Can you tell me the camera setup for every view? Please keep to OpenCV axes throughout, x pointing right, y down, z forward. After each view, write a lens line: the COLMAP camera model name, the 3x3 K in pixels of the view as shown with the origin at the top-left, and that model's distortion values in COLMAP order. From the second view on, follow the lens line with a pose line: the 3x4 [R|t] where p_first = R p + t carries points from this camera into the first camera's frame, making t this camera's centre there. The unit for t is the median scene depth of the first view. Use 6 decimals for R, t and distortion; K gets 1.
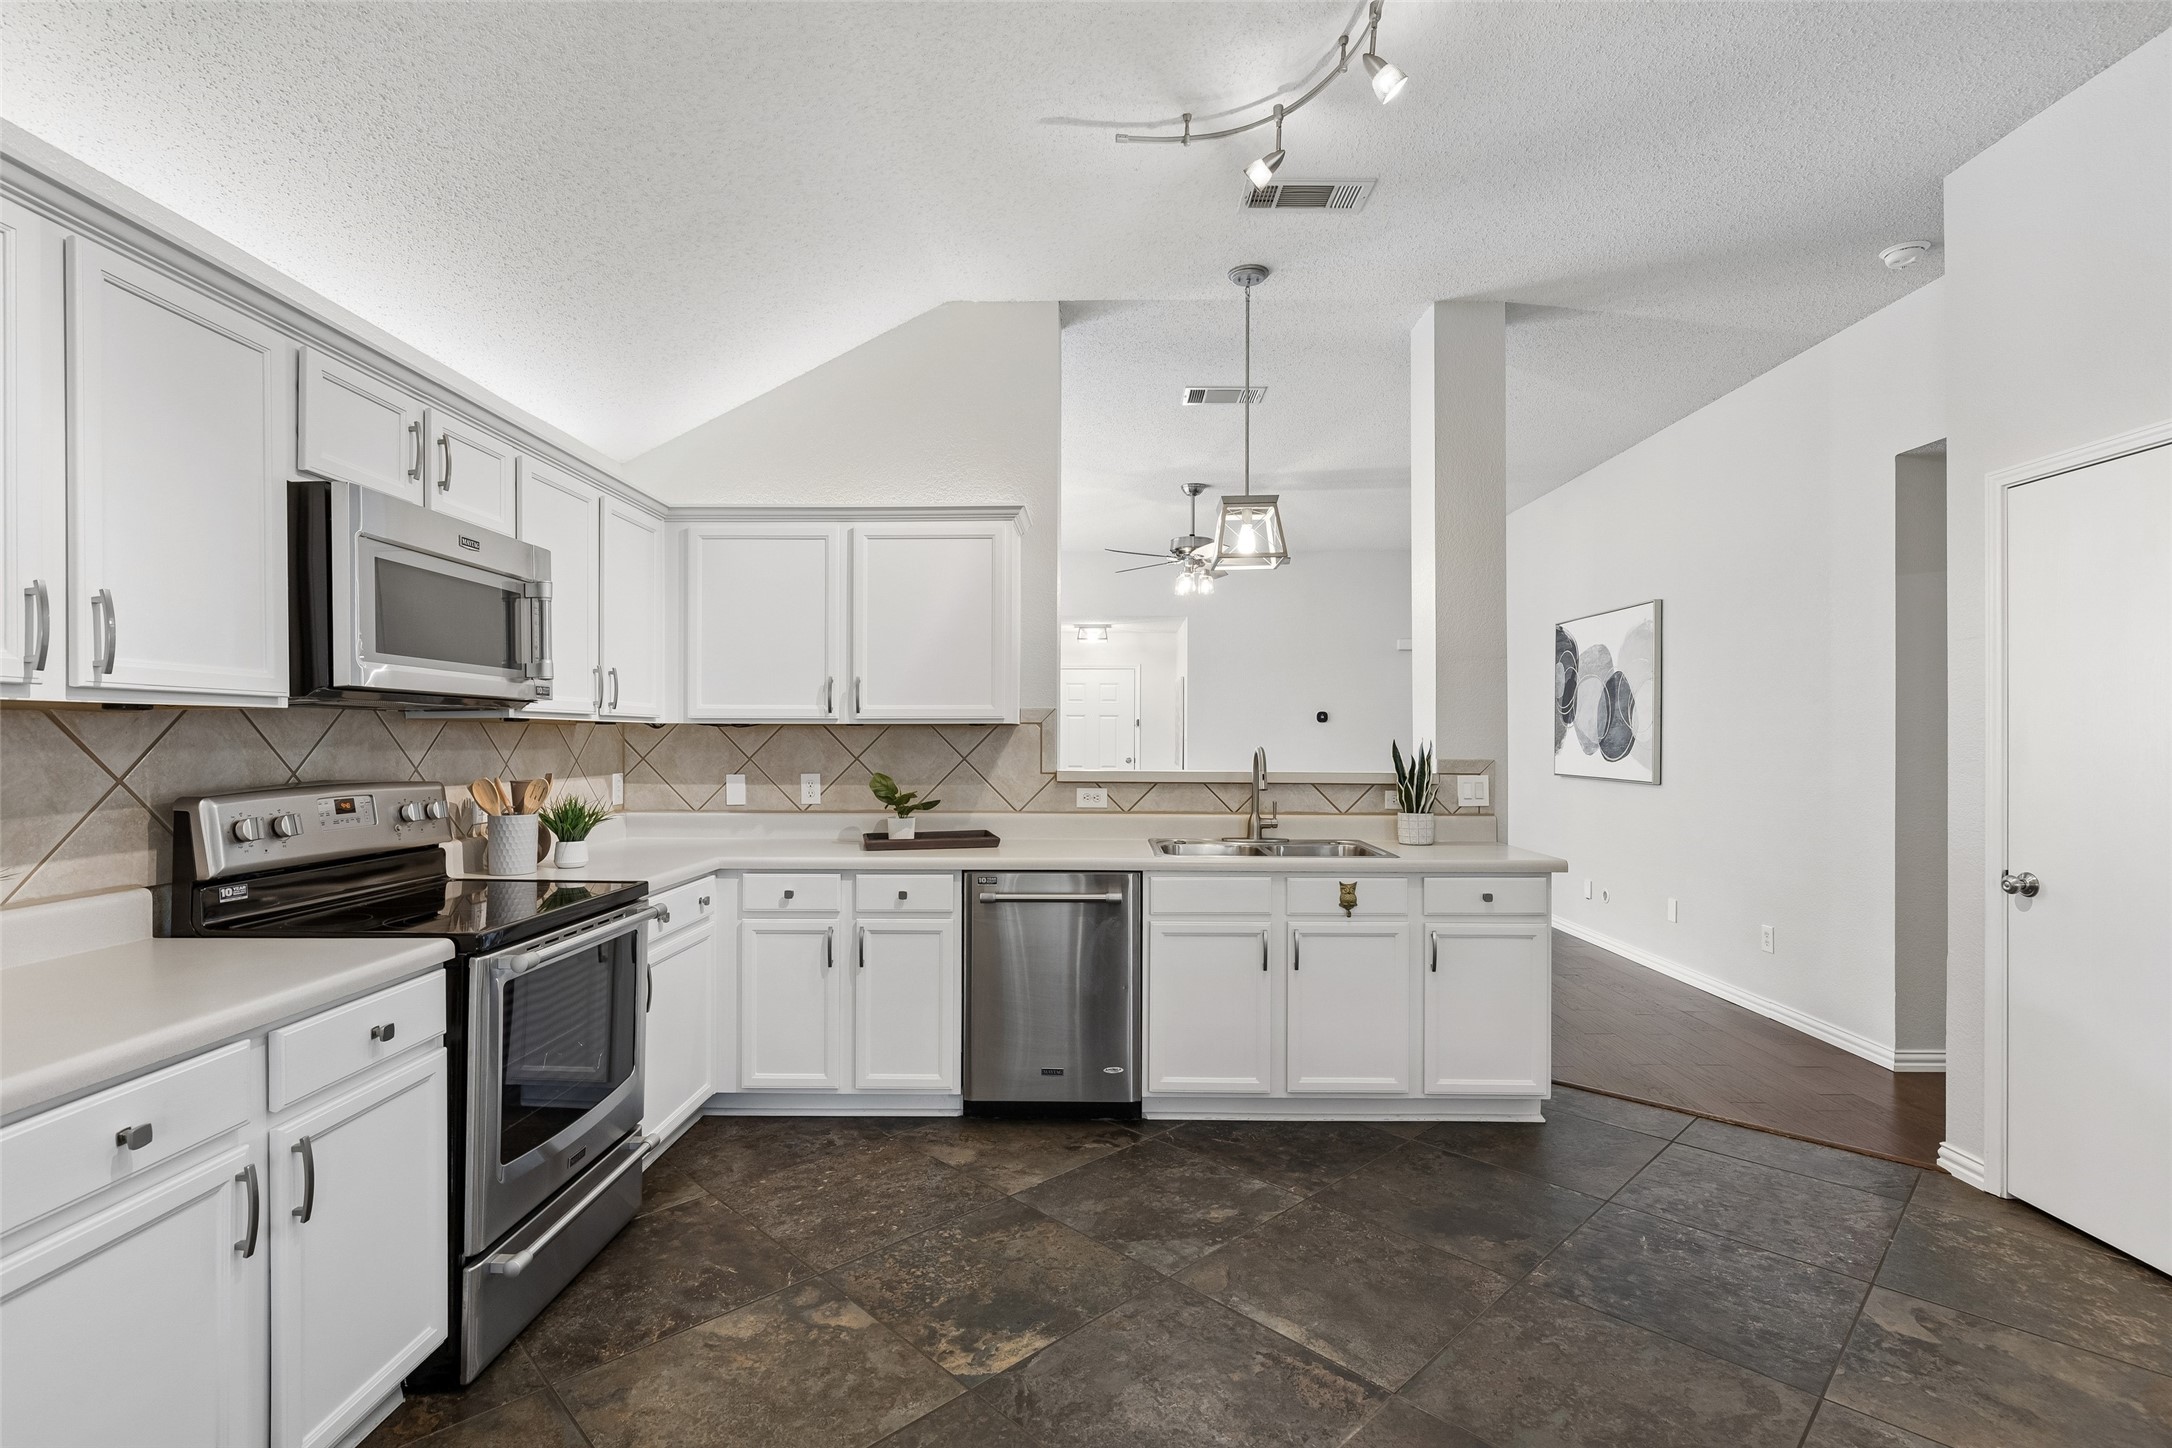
lens RADIAL K [[1016.3, 0, 1095.8], [0, 1016.3, 727.6], [0, 0, 1]] dist [0.003847, -0.001233]
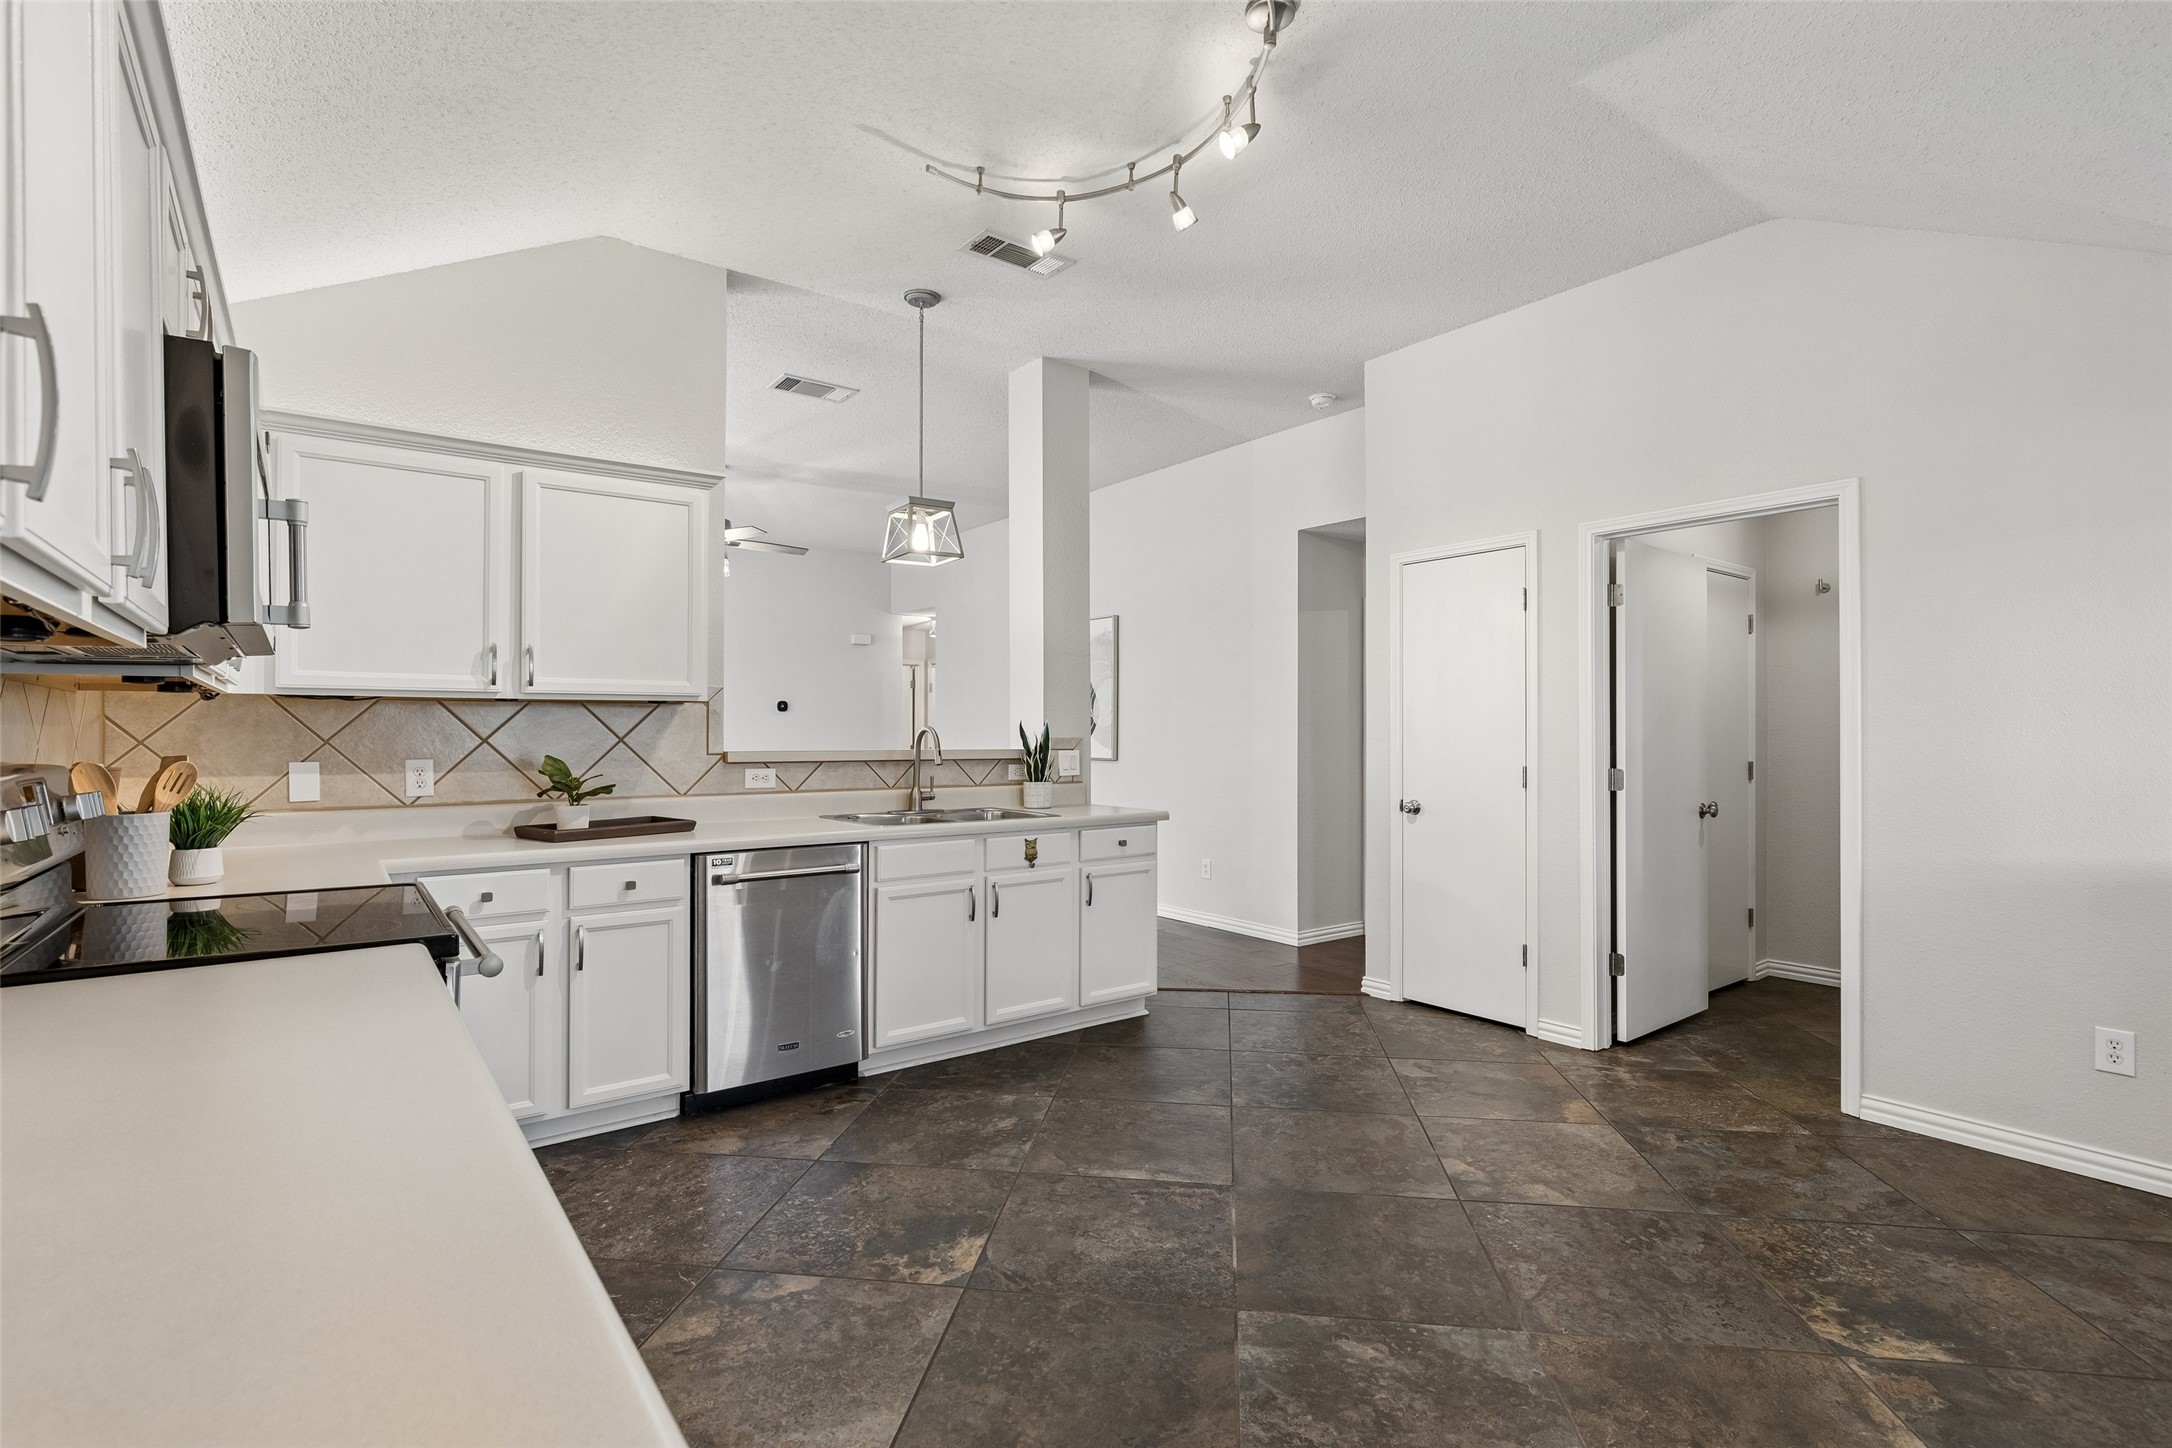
lens RADIAL K [[1016.3, 0, 1095.7], [0, 1016.3, 721.1], [0, 0, 1]] dist [0.003847, -0.001233]
pose [[0.787992, 0.004721, 0.615668, -0.446681], [-0.003288, 0.999989, -0.003460, 0.019574], [-0.615677, 0.000703, 0.787998, 0.018584]]
